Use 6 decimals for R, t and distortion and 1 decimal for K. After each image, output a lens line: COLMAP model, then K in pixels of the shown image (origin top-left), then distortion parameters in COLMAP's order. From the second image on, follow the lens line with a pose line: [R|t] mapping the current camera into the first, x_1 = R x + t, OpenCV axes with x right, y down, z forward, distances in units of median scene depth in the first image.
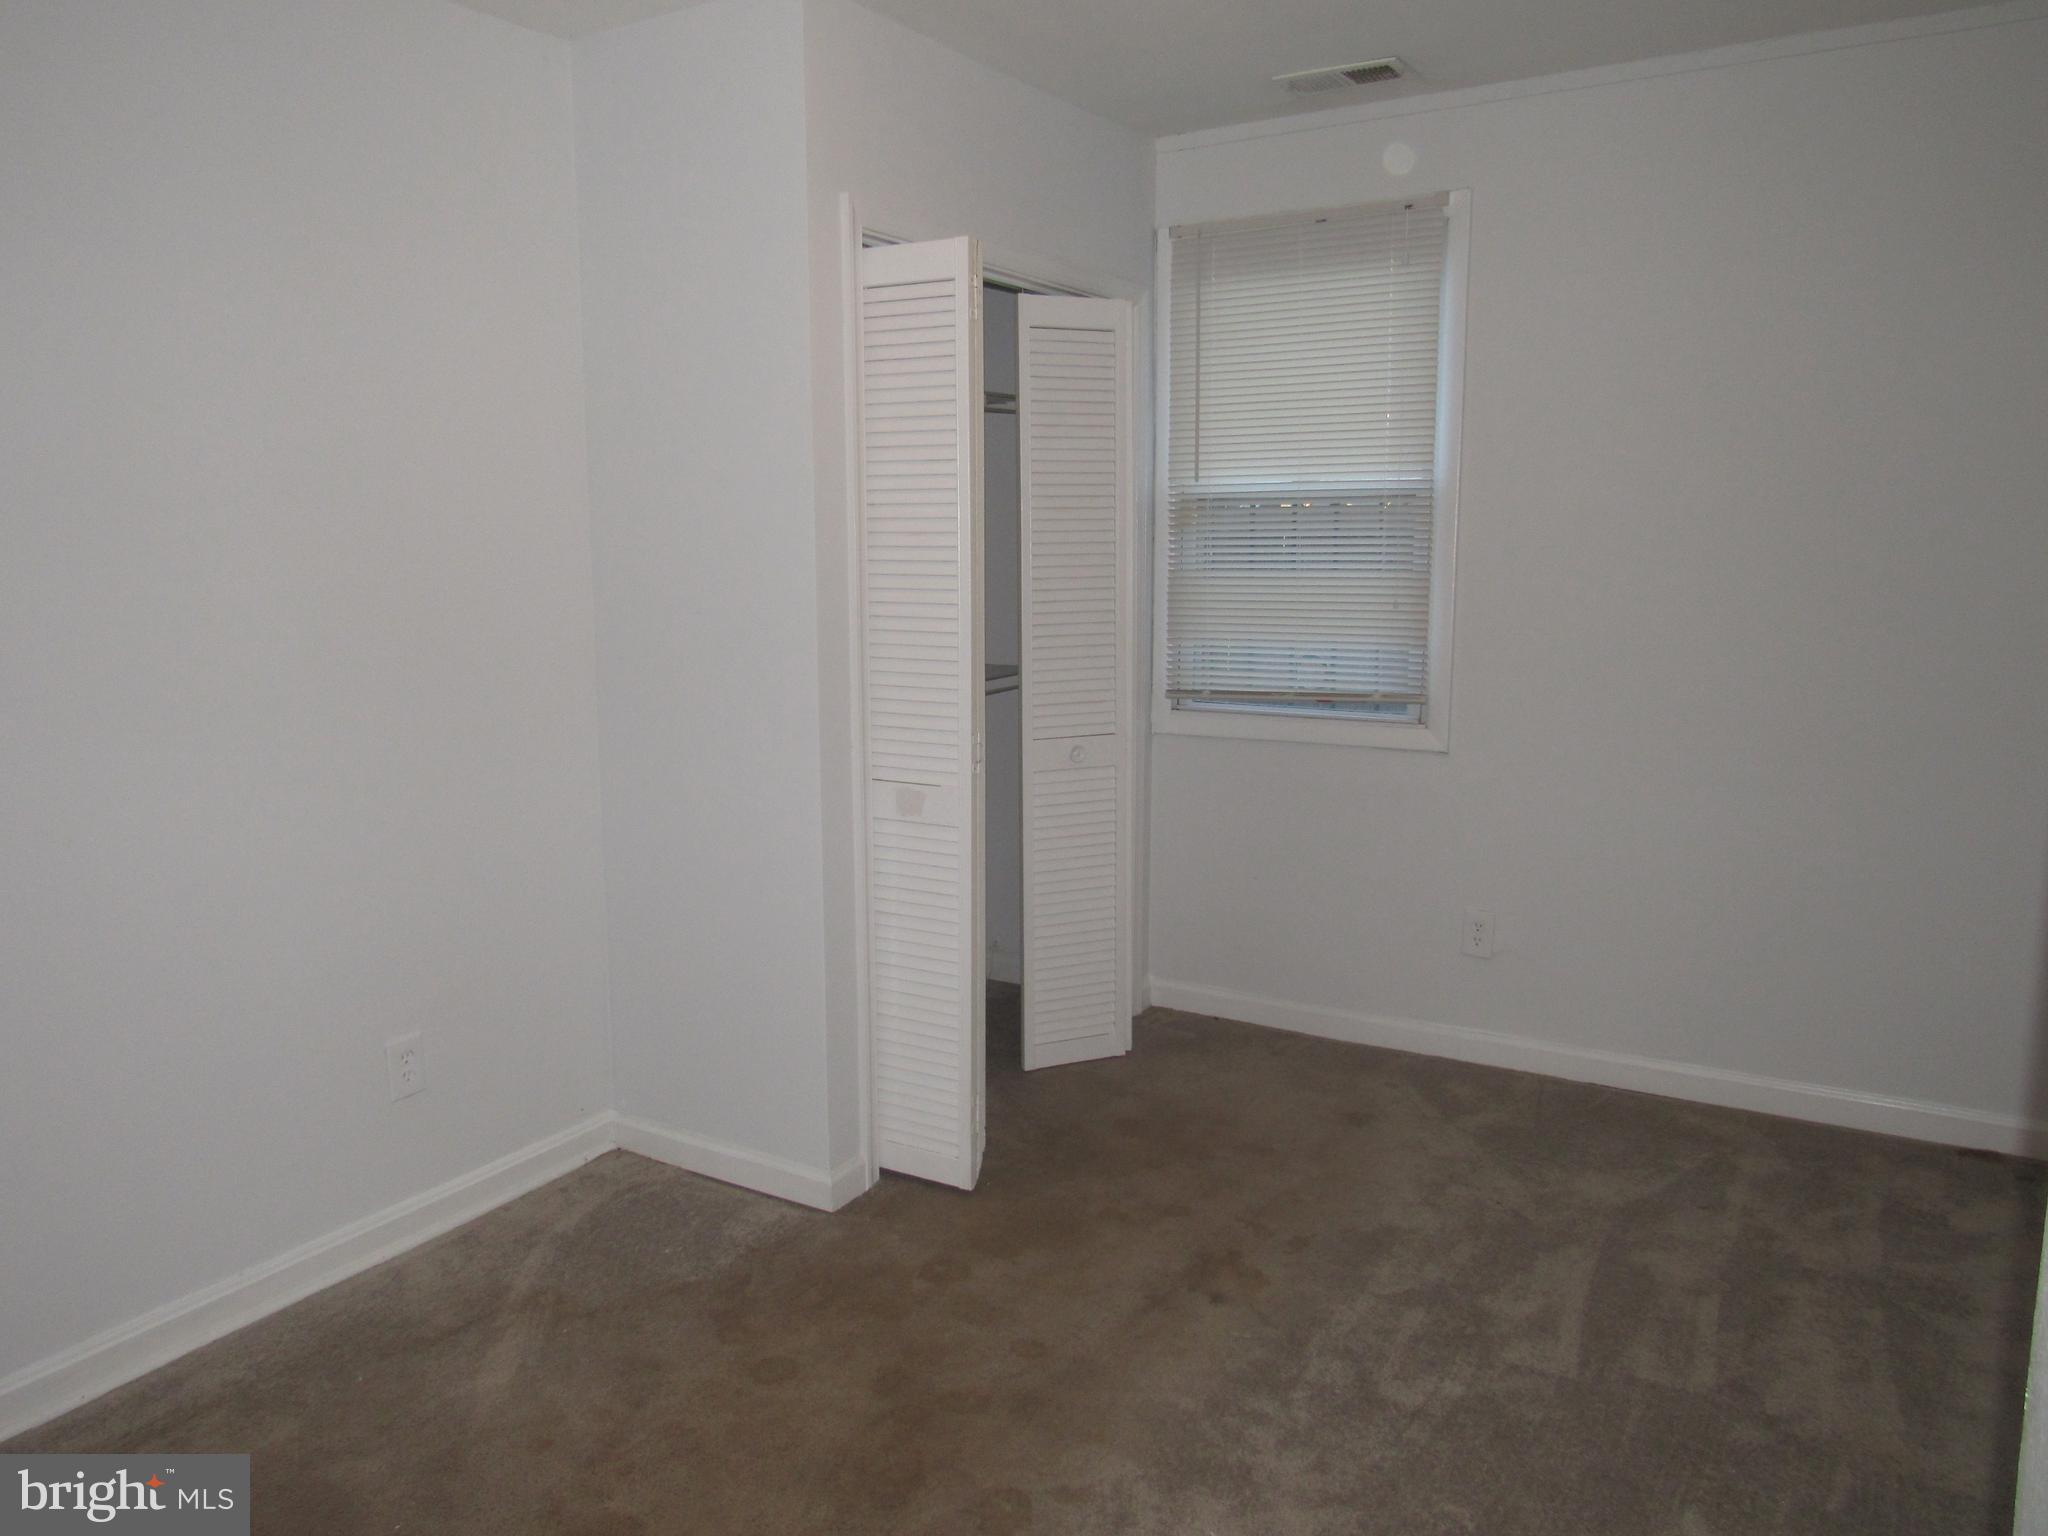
lens RADIAL K [[1438.0, 0, 1022.2], [0, 1438.0, 768.0], [0, 0, 1]] dist [-0.044442, 0.004123]
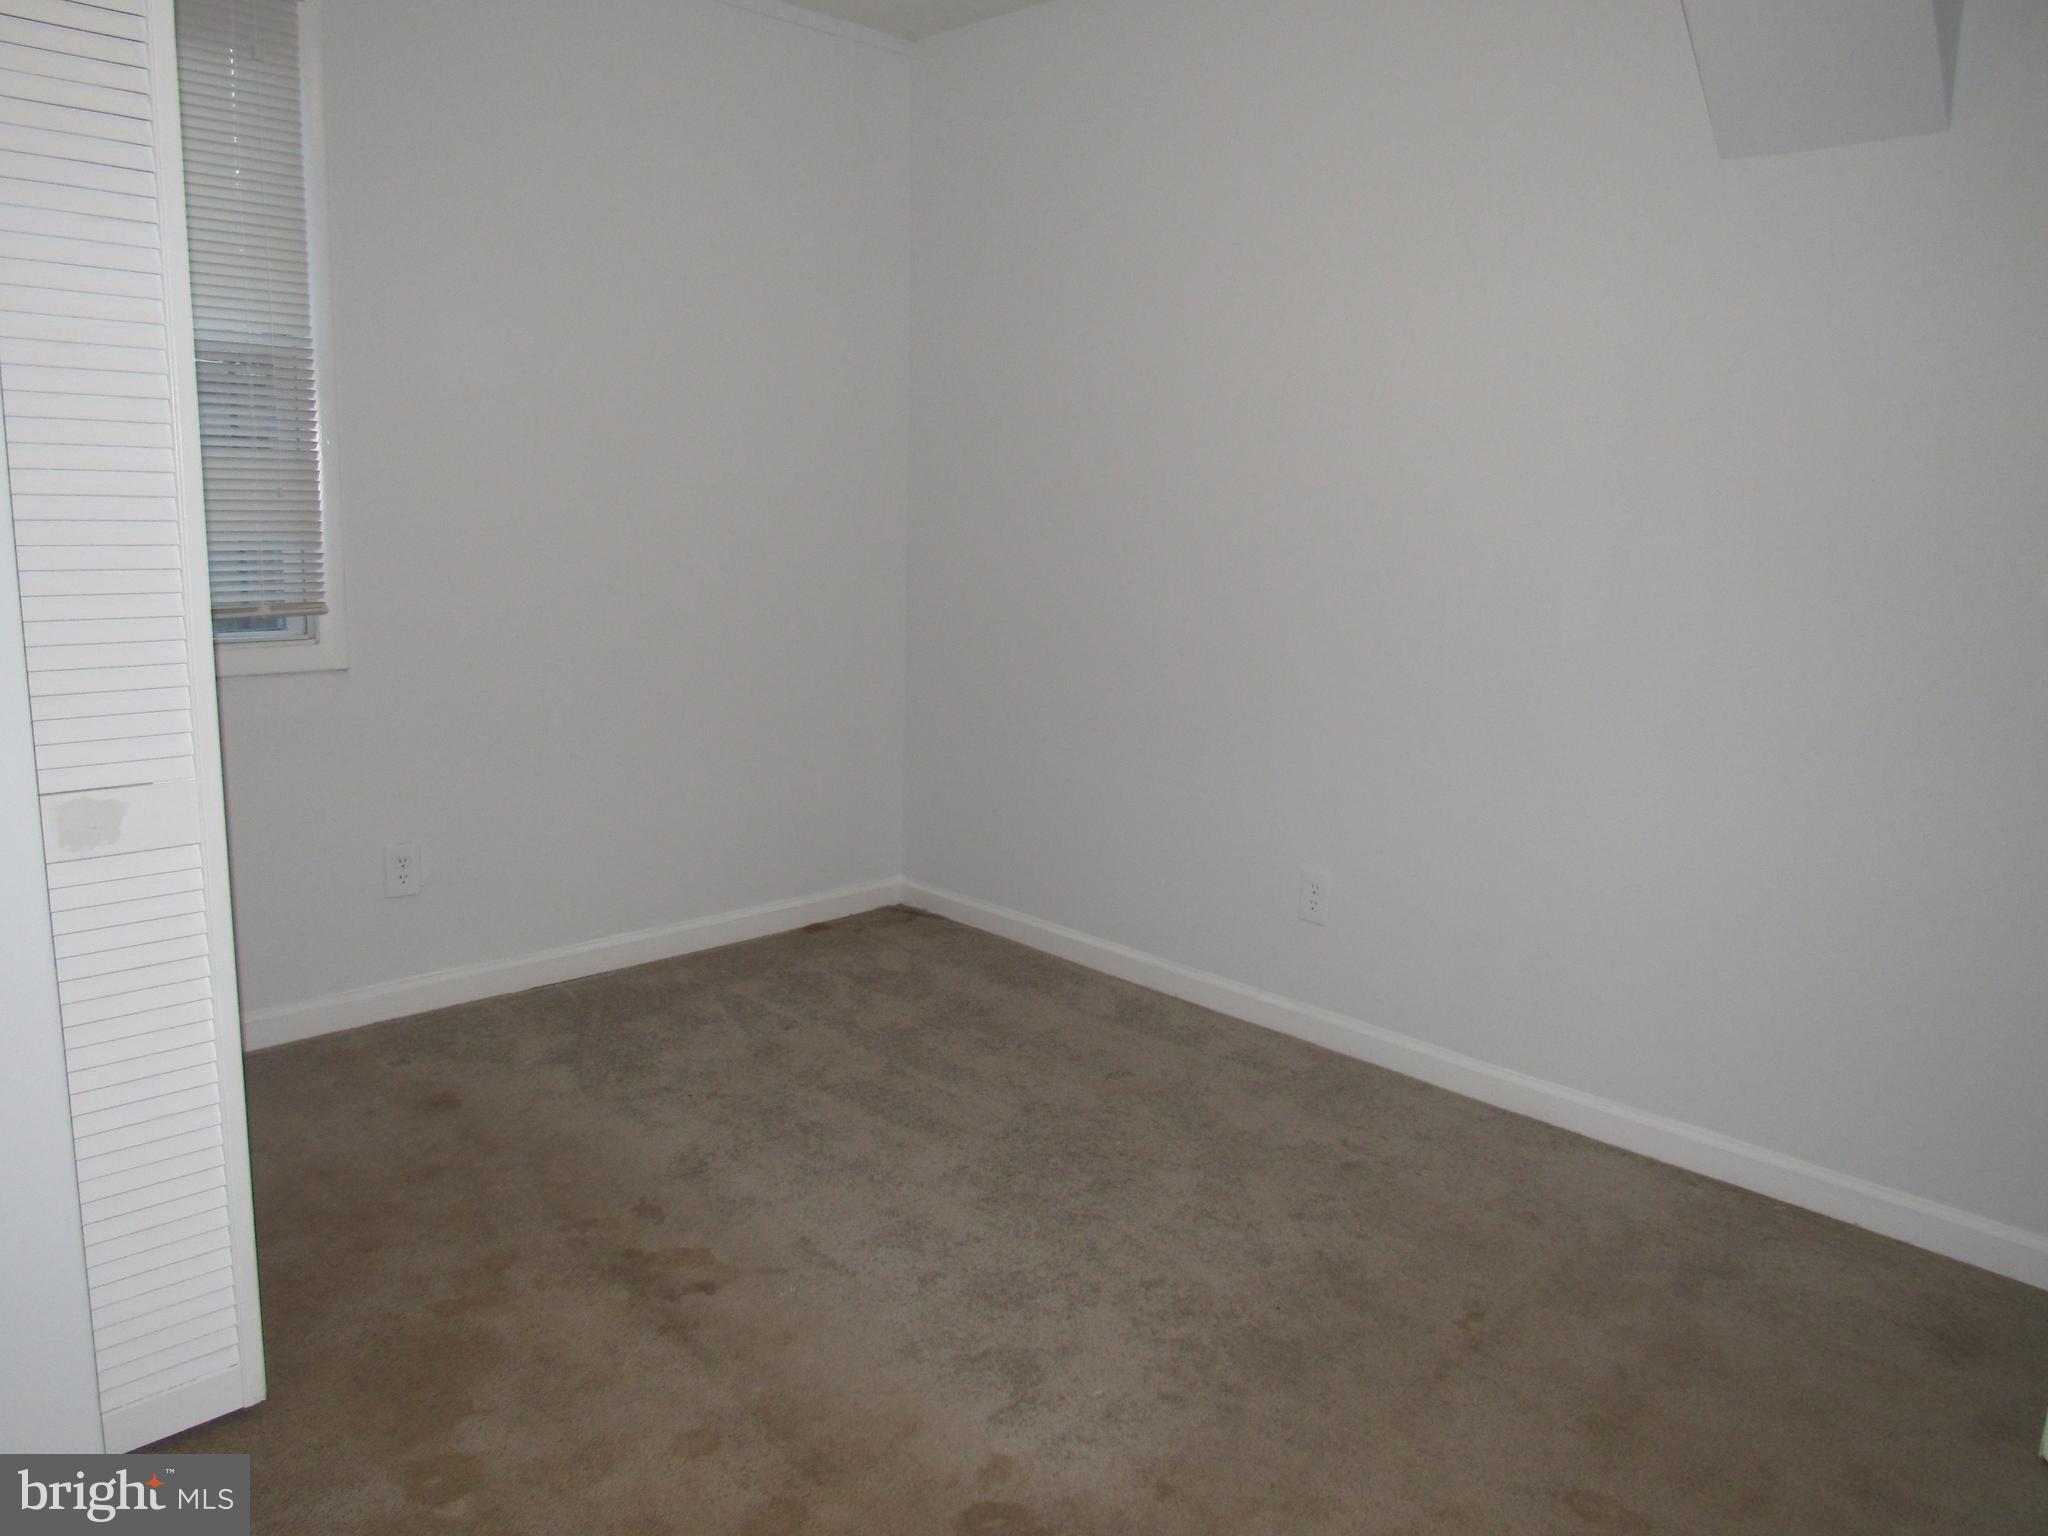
lens RADIAL K [[1438.0, 0, 1023.5], [0, 1438.0, 762.0], [0, 0, 1]] dist [-0.044442, 0.004123]
pose [[0.247754, -0.165820, 0.954527, -0.488783], [0.114820, 0.983326, 0.141021, -0.034669], [-0.961995, 0.074660, 0.262663, 0.468424]]
